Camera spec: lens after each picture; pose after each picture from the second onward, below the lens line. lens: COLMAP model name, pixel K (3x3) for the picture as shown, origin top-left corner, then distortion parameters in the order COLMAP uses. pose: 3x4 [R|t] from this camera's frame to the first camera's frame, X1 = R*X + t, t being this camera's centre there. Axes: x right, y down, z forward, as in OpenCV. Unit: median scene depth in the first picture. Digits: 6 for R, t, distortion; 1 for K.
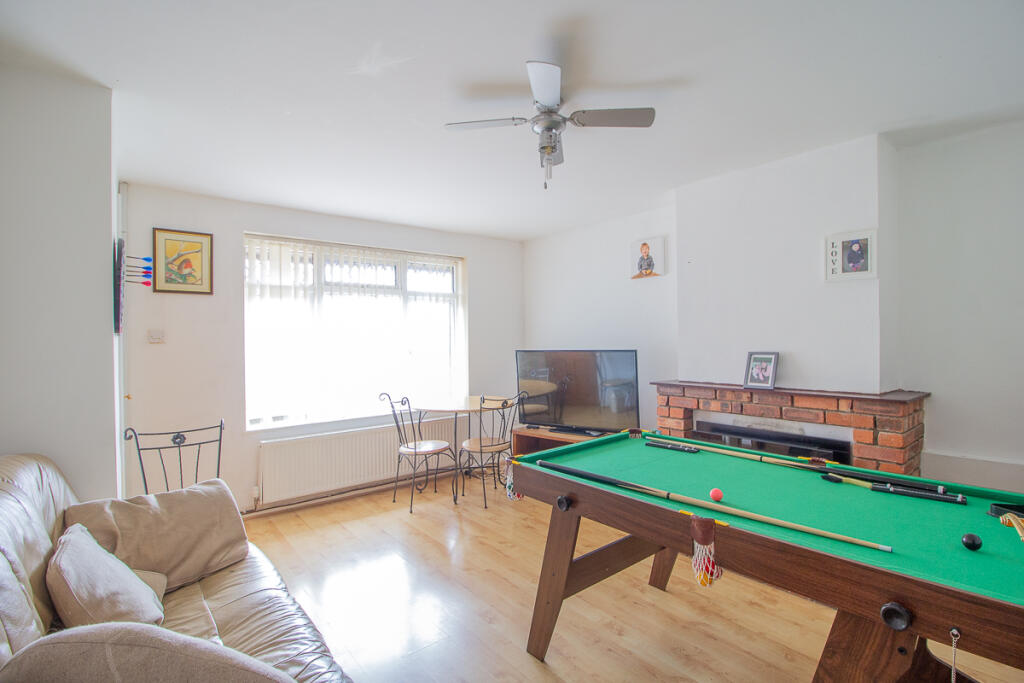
lens RADIAL K [[465.4, 0, 522.4], [0, 465.4, 340.3], [0, 0, 1]] dist [-0.026122, -0.000594]
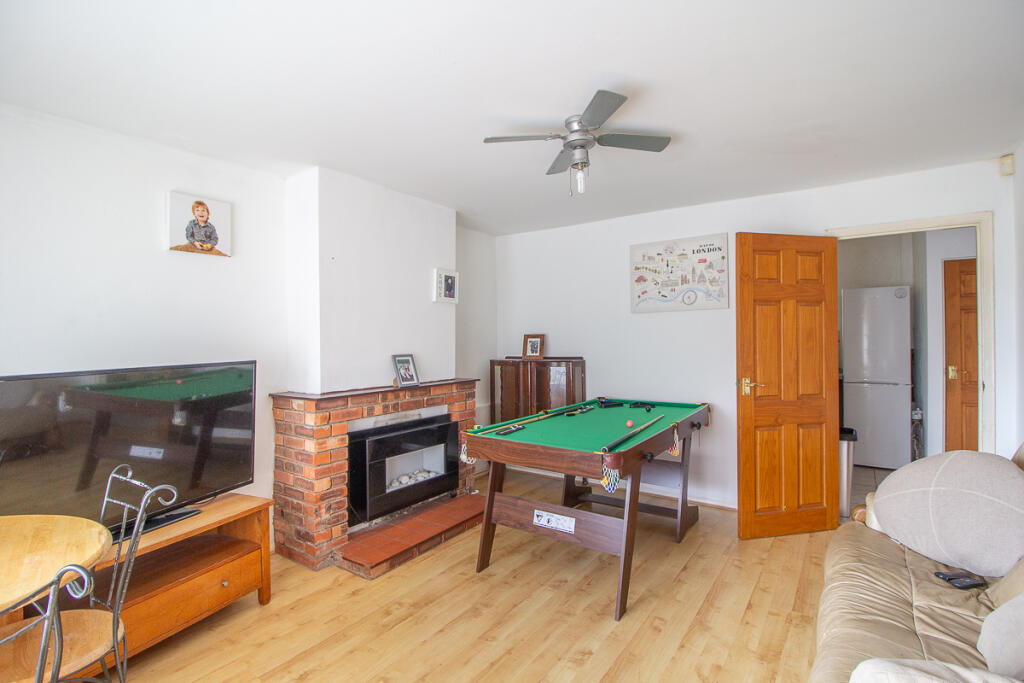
lens RADIAL K [[465.4, 0, 522.4], [0, 465.4, 340.3], [0, 0, 1]] dist [-0.026122, -0.000594]
pose [[-0.250771, 0.014912, 0.967932, -0.672132], [0.018043, 0.999780, -0.010728, 0.007223], [-0.967878, 0.014774, -0.250985, 0.990685]]
